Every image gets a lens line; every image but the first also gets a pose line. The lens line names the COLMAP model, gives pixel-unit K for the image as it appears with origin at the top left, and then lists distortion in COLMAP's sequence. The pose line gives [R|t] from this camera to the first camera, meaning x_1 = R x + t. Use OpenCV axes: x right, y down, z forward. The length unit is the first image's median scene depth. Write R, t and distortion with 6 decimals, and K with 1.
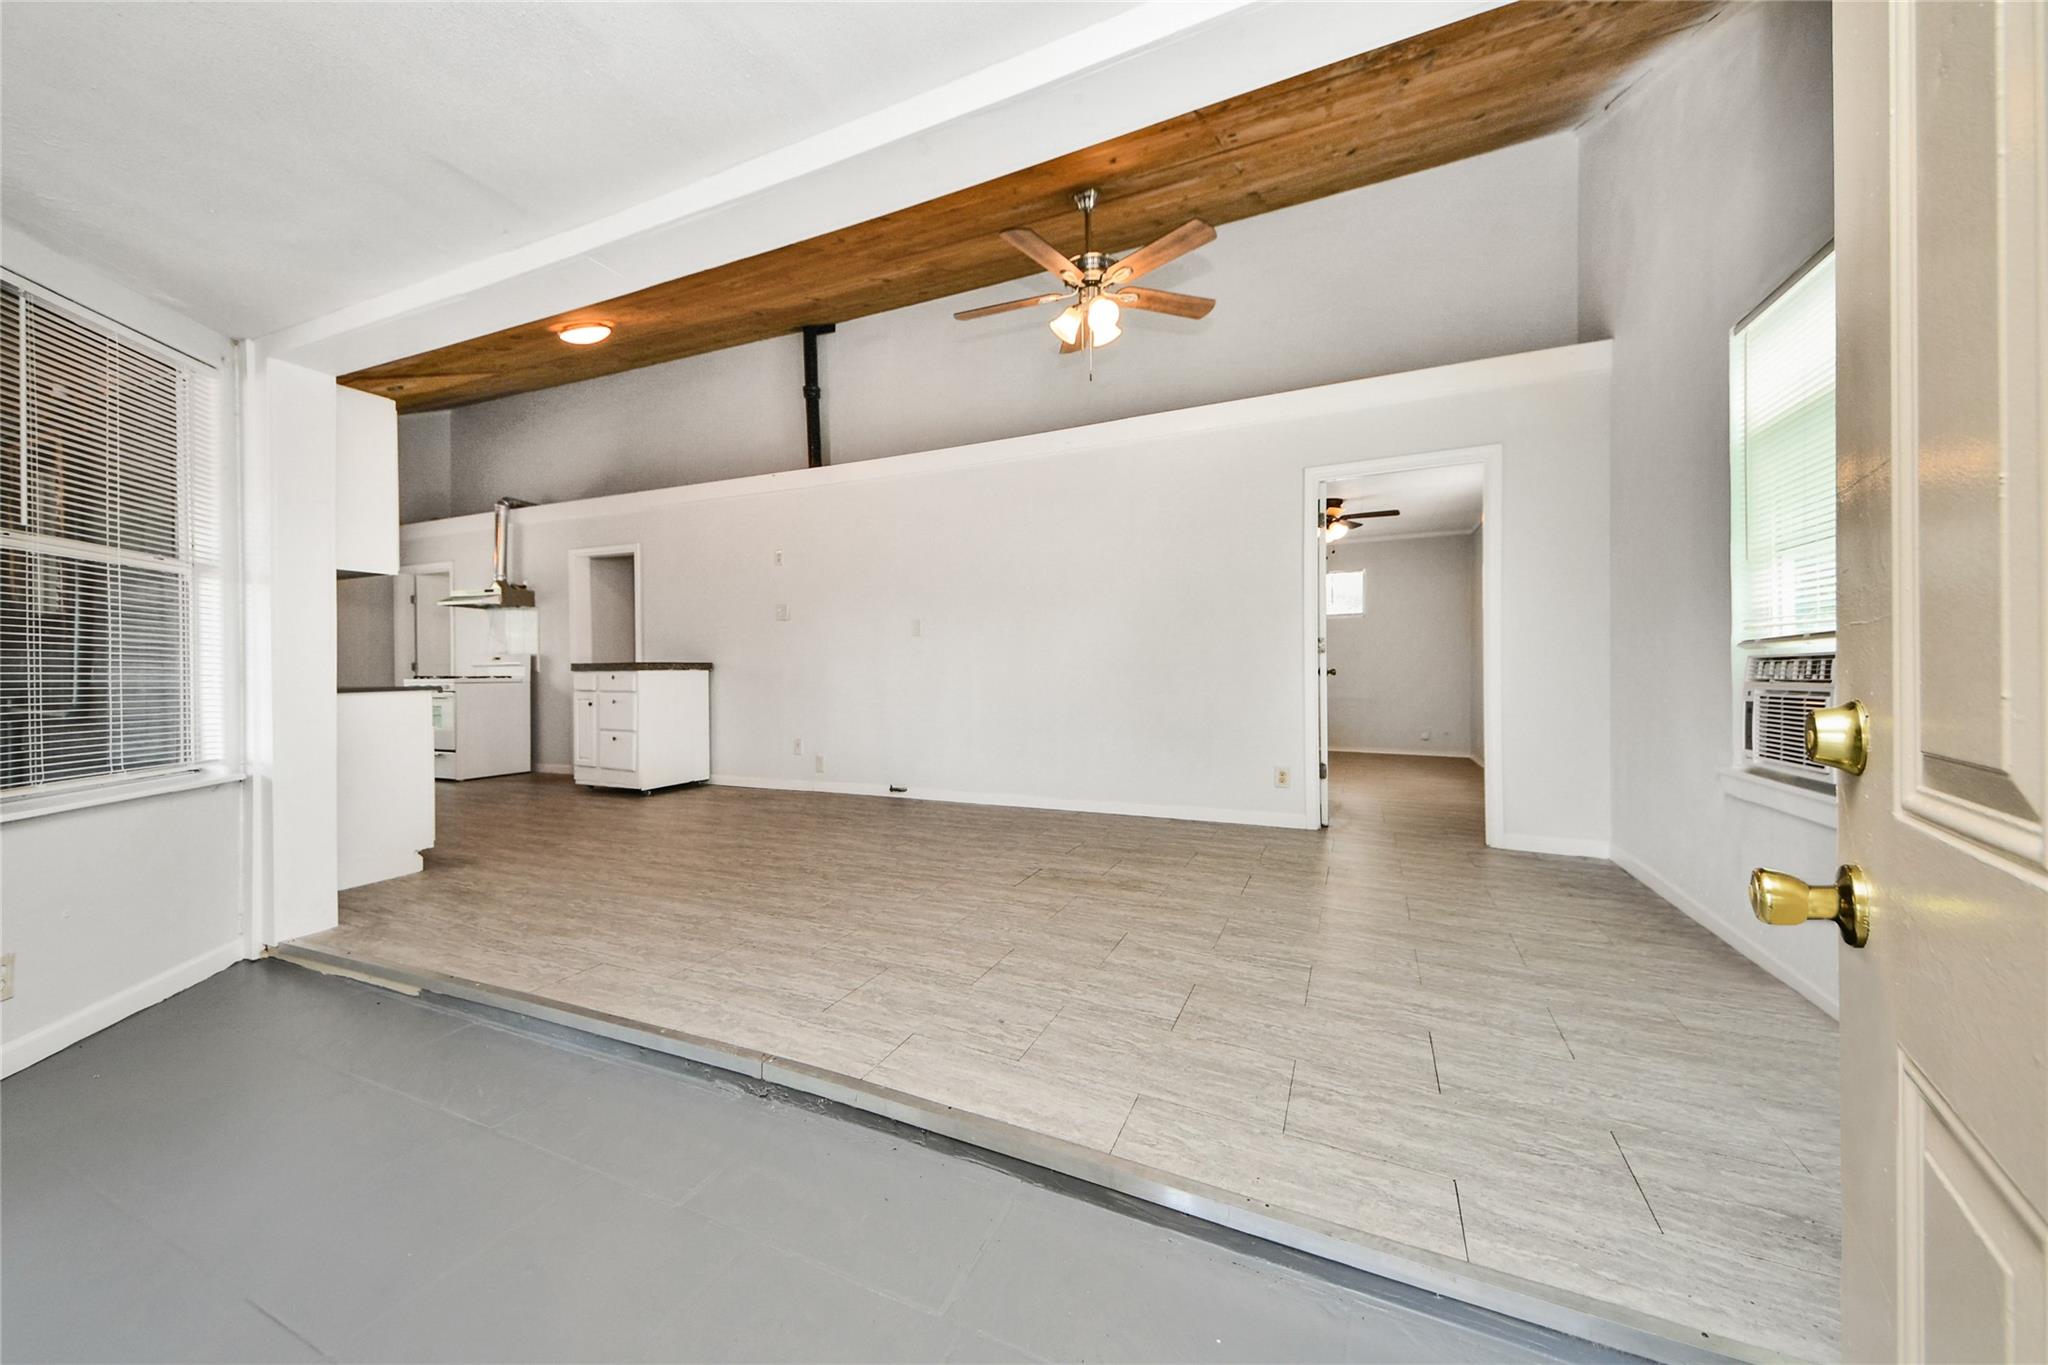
lens RADIAL K [[709.0, 0, 1021.1], [0, 709.0, 662.2], [0, 0, 1]] dist [0.020013, -0.000124]
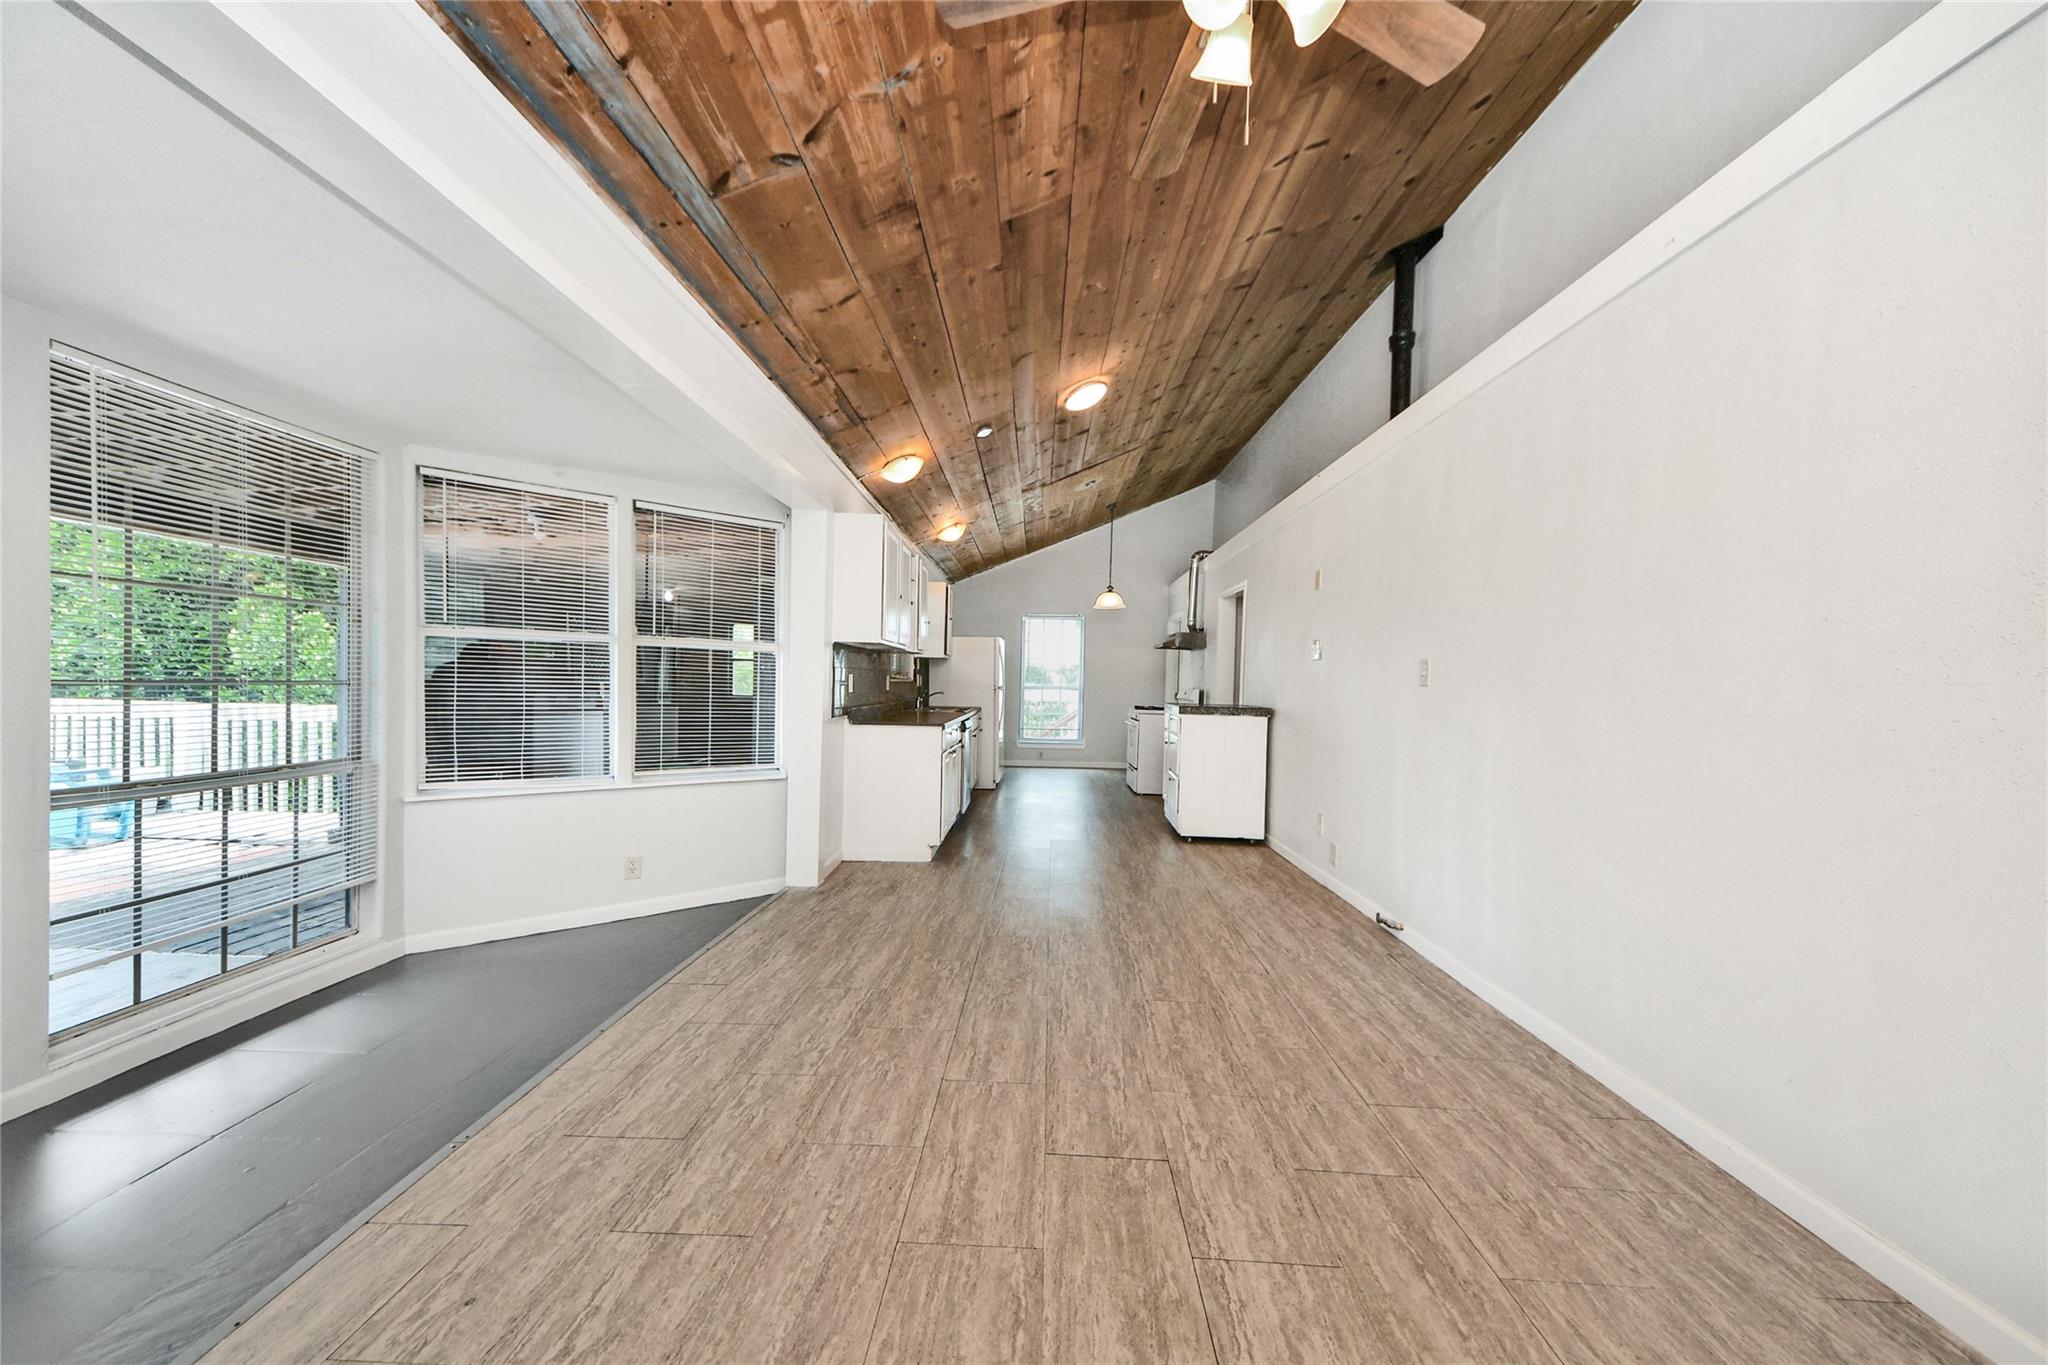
lens RADIAL K [[702.7, 0, 1026.0], [0, 702.7, 712.6], [0, 0, 1]] dist [0.022586, -0.000090]
pose [[0.403543, 0.057410, -0.913158, 0.278200], [-0.019393, 0.998342, 0.054196, -0.042080], [0.914755, -0.004162, 0.403987, 0.422521]]
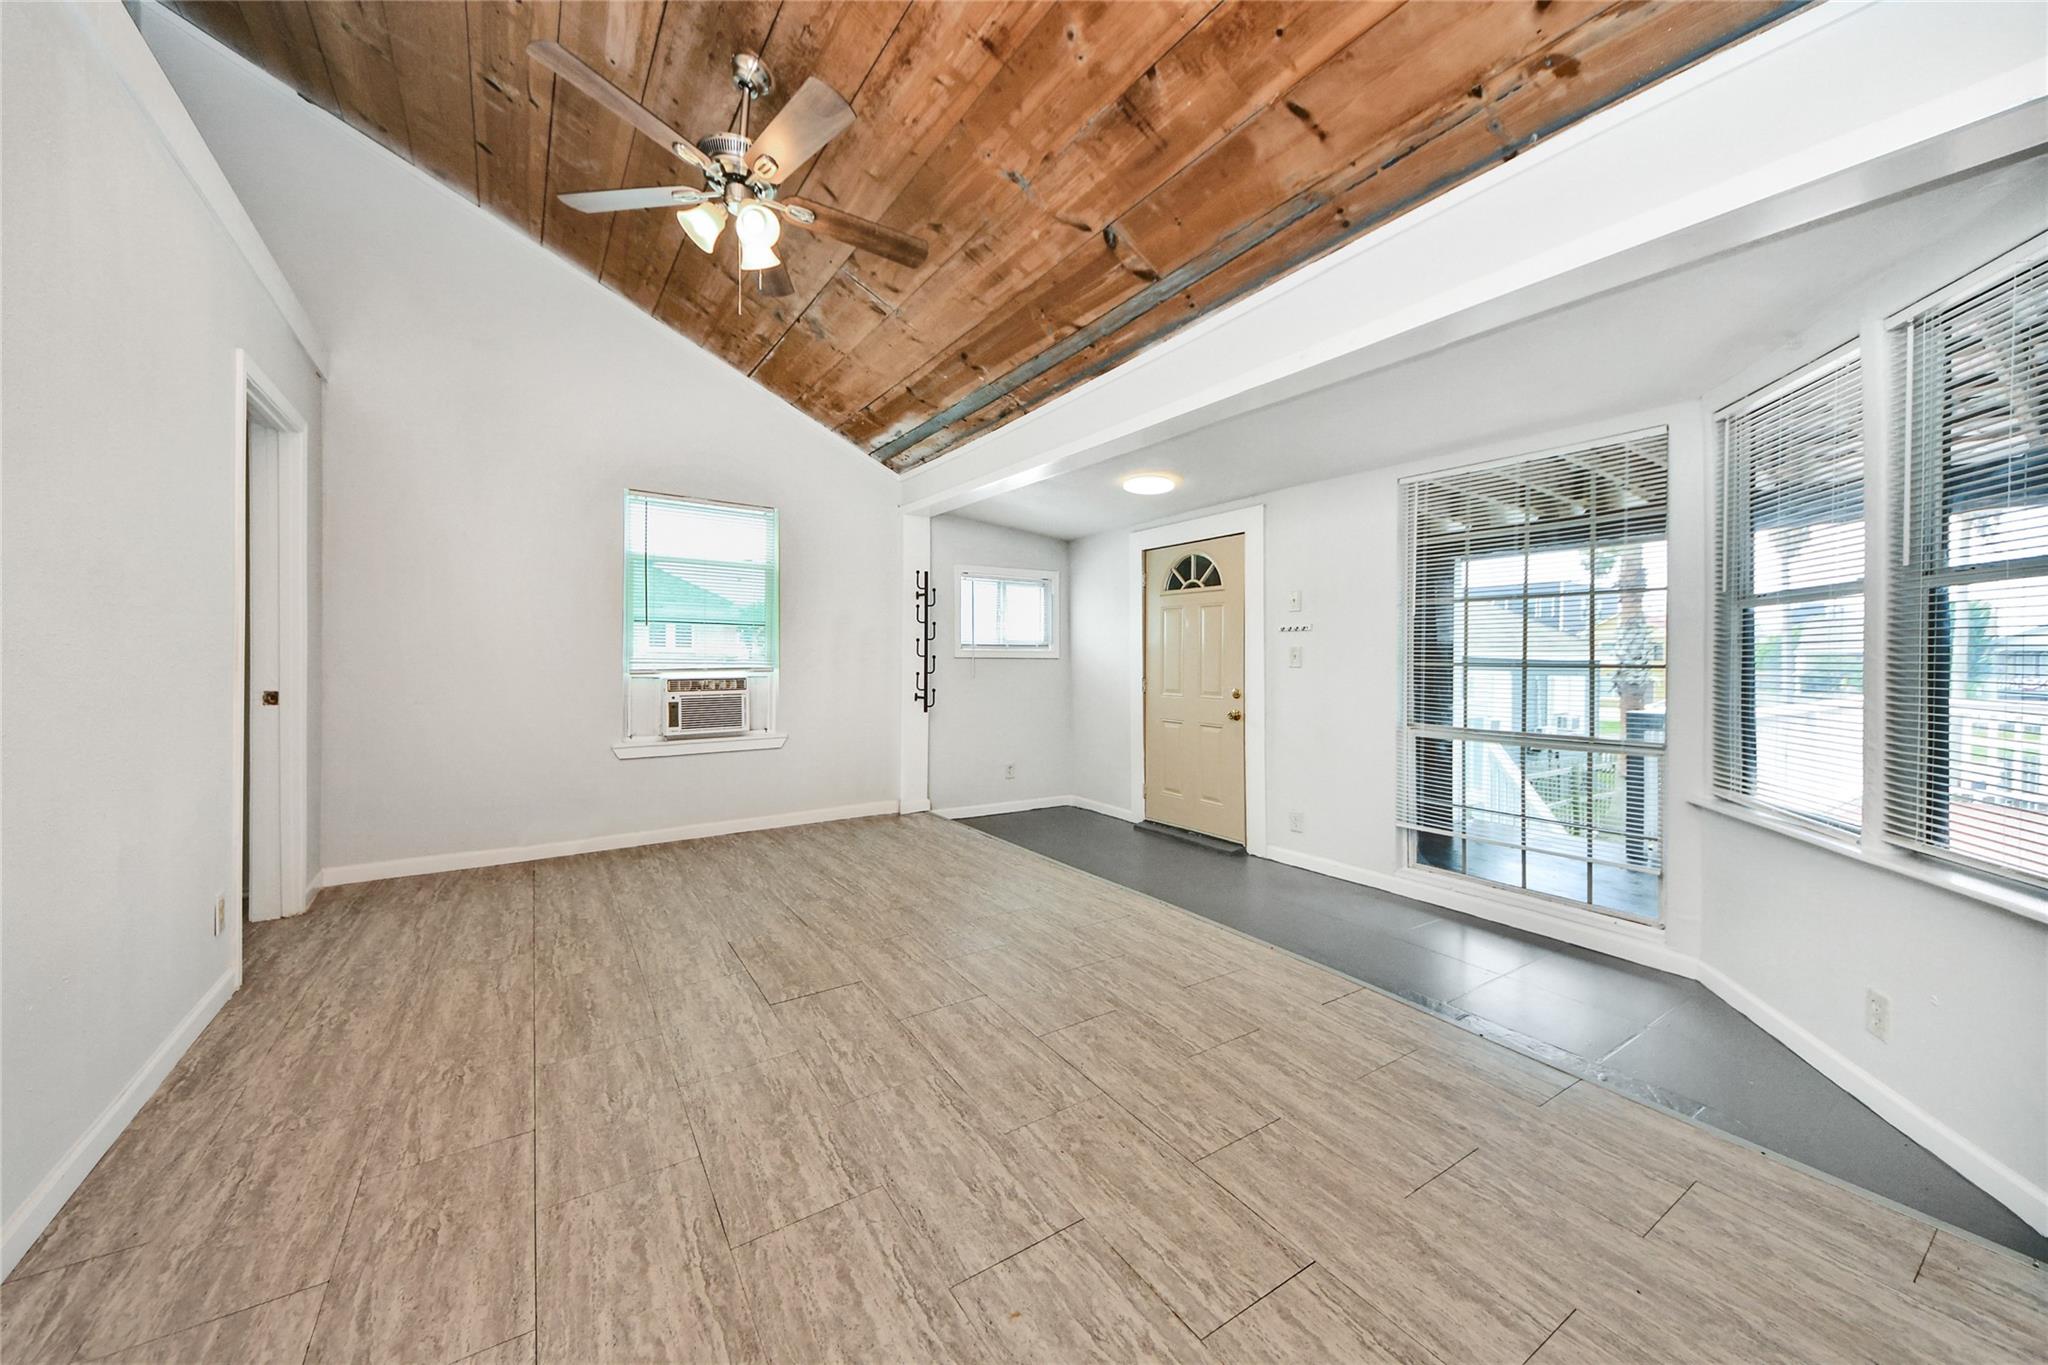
lens RADIAL K [[709.0, 0, 1021.1], [0, 709.0, 662.2], [0, 0, 1]] dist [0.020013, -0.000124]
pose [[-0.865921, -0.003594, 0.500168, -0.317202], [-0.004377, 0.999990, -0.000391, -0.023665], [-0.500161, -0.002528, -0.865929, 0.902051]]
